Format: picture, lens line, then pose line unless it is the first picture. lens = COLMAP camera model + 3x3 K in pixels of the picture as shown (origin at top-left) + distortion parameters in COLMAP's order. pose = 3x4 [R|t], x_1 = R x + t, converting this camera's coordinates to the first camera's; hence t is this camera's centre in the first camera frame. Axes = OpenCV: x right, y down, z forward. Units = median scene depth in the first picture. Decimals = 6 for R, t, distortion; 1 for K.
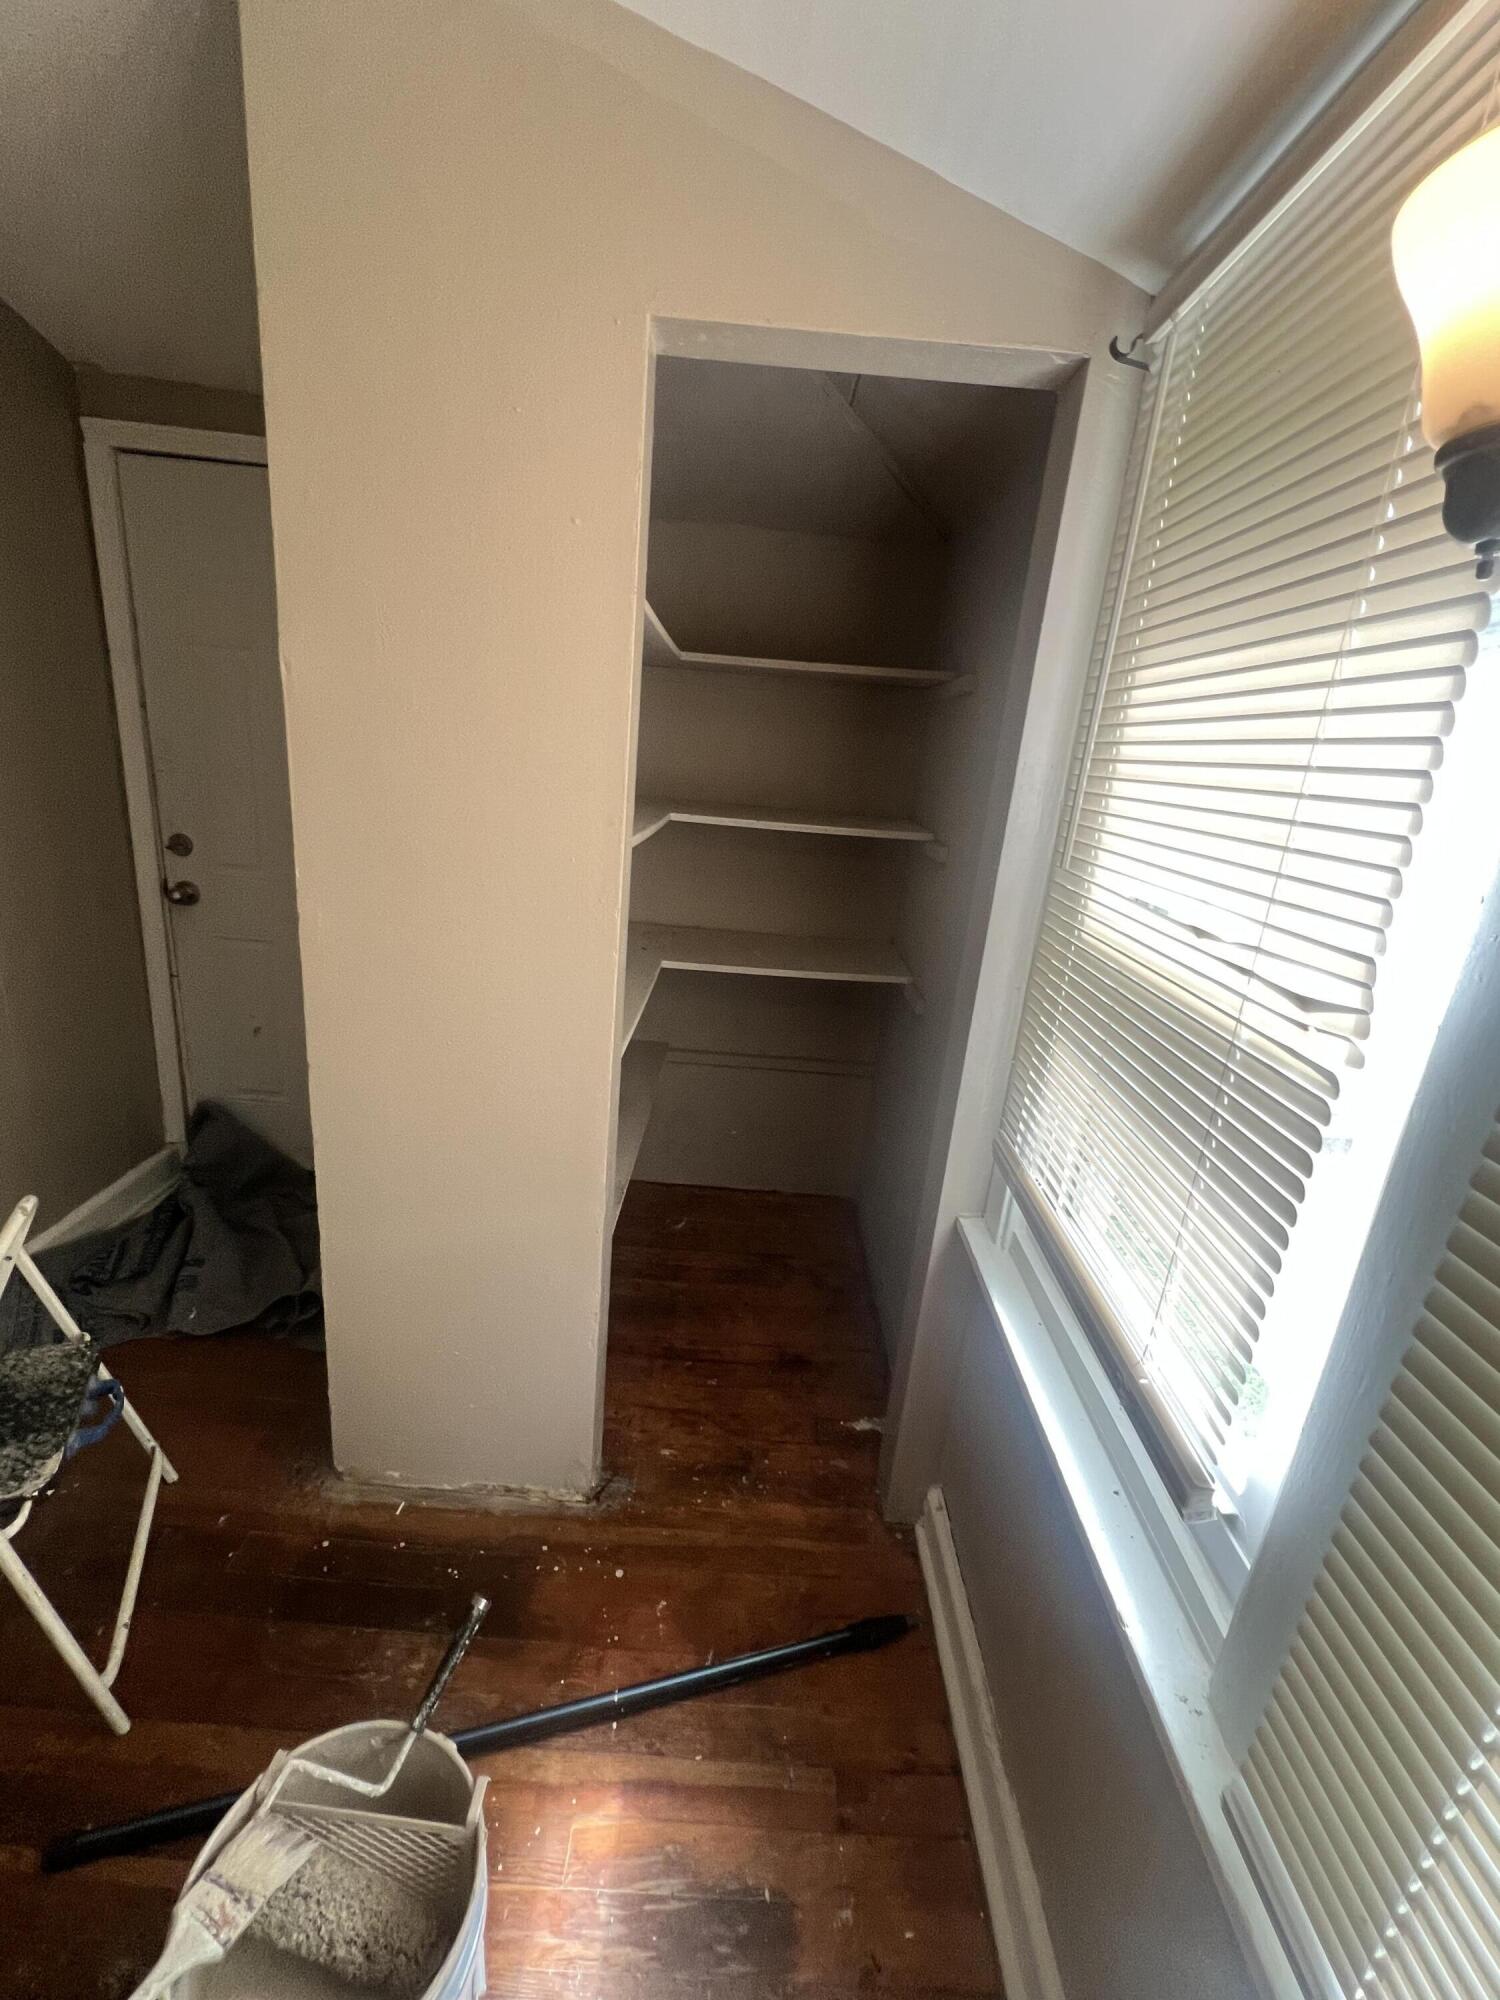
lens RADIAL K [[844.2, 0, 750.0], [0, 844.2, 1000.0], [0, 0, 1]] dist [0.009377, 0.000671]
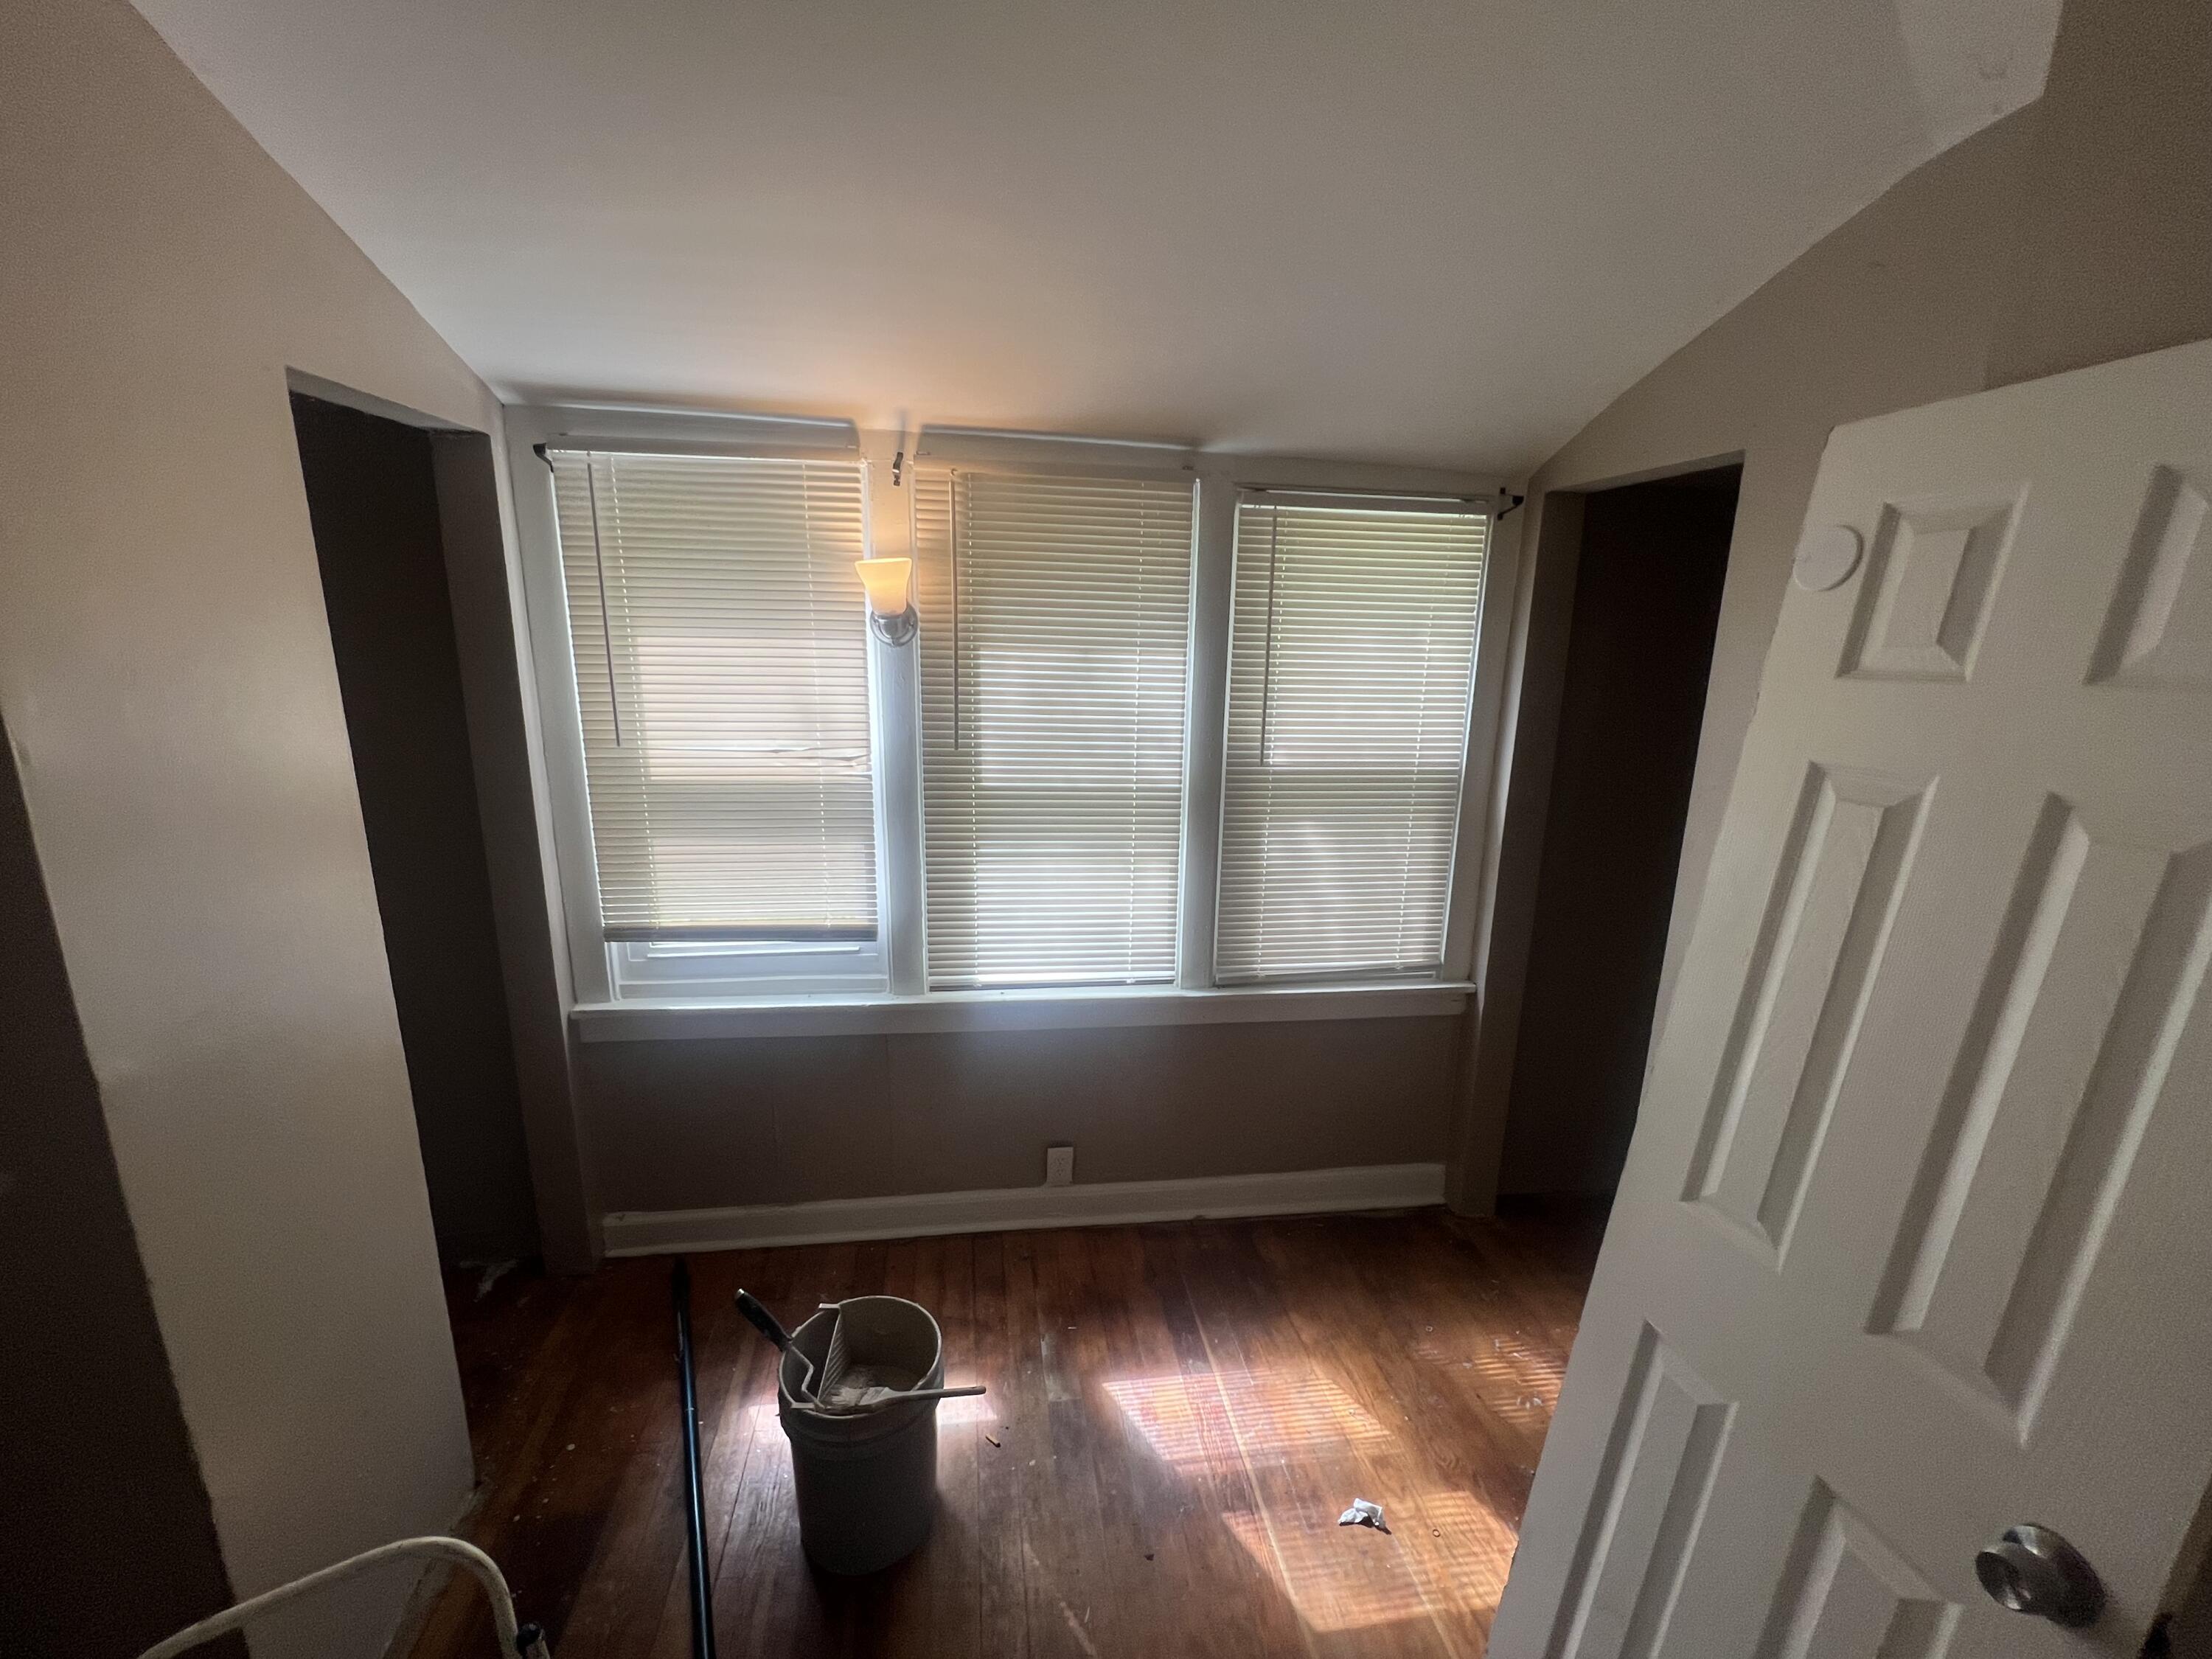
lens RADIAL K [[933.7, 0, 1106.0], [0, 933.7, 829.5], [0, 0, 1]] dist [0.009377, 0.000671]
pose [[-0.152430, -0.322909, 0.934074, -1.060256], [0.254502, 0.900420, 0.352806, -0.282401], [-0.954984, 0.291502, -0.055070, 0.153119]]
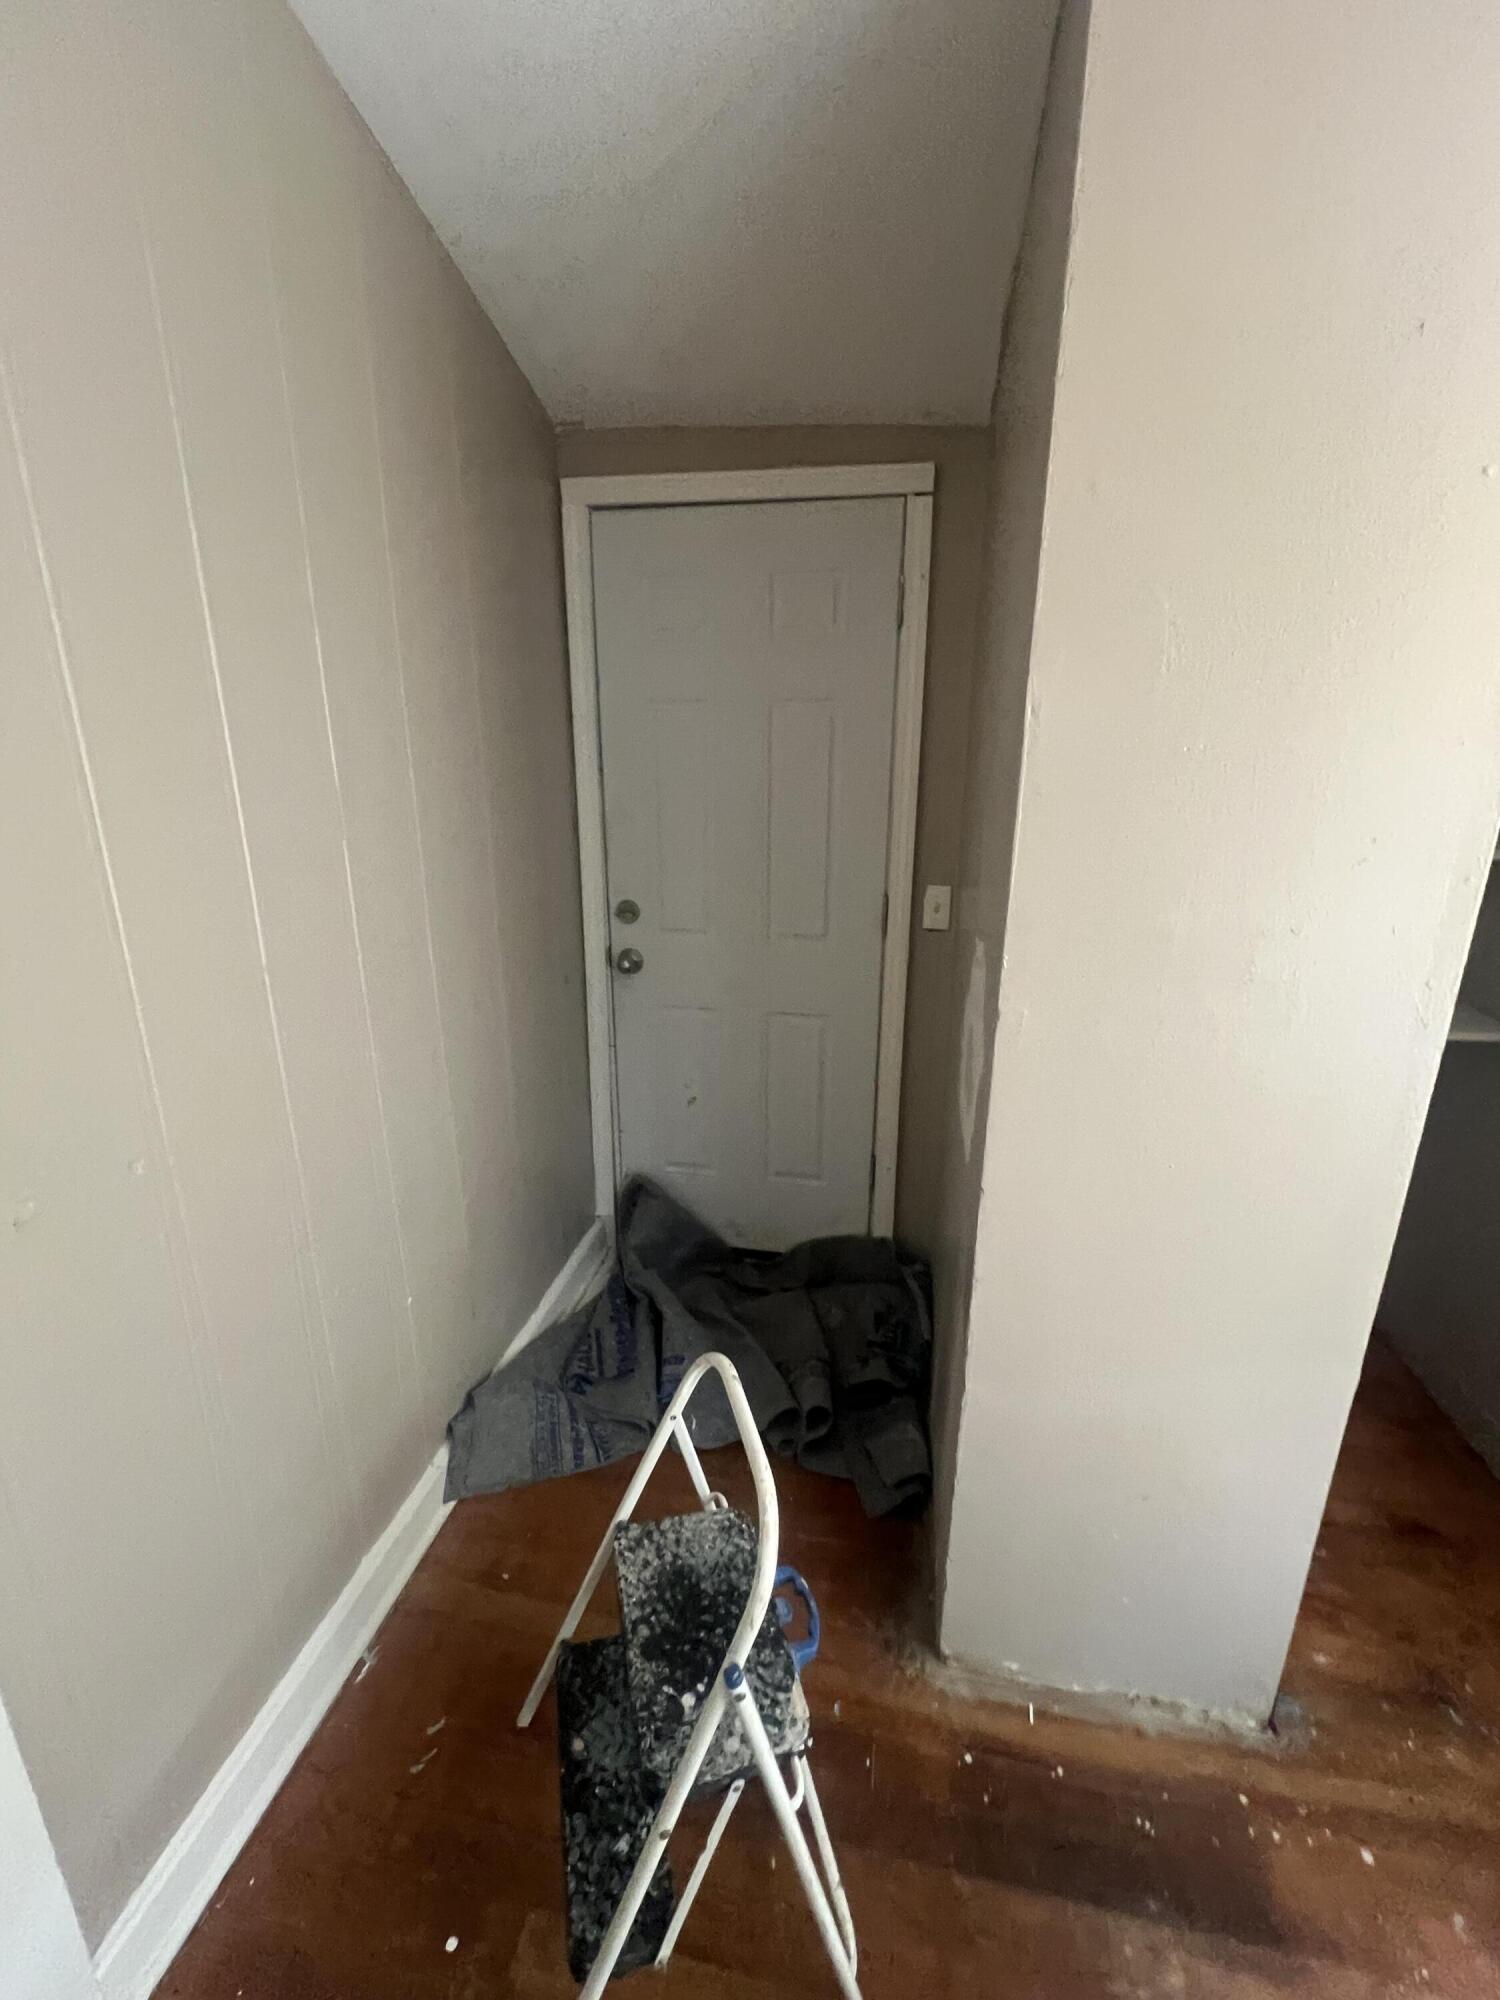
lens RADIAL K [[844.2, 0, 750.0], [0, 844.2, 1000.0], [0, 0, 1]] dist [0.009377, 0.000671]
pose [[0.982268, -0.029982, -0.185071, -0.491676], [0.027313, 0.999483, -0.016955, -0.085488], [0.185483, 0.011600, 0.982579, 0.124090]]
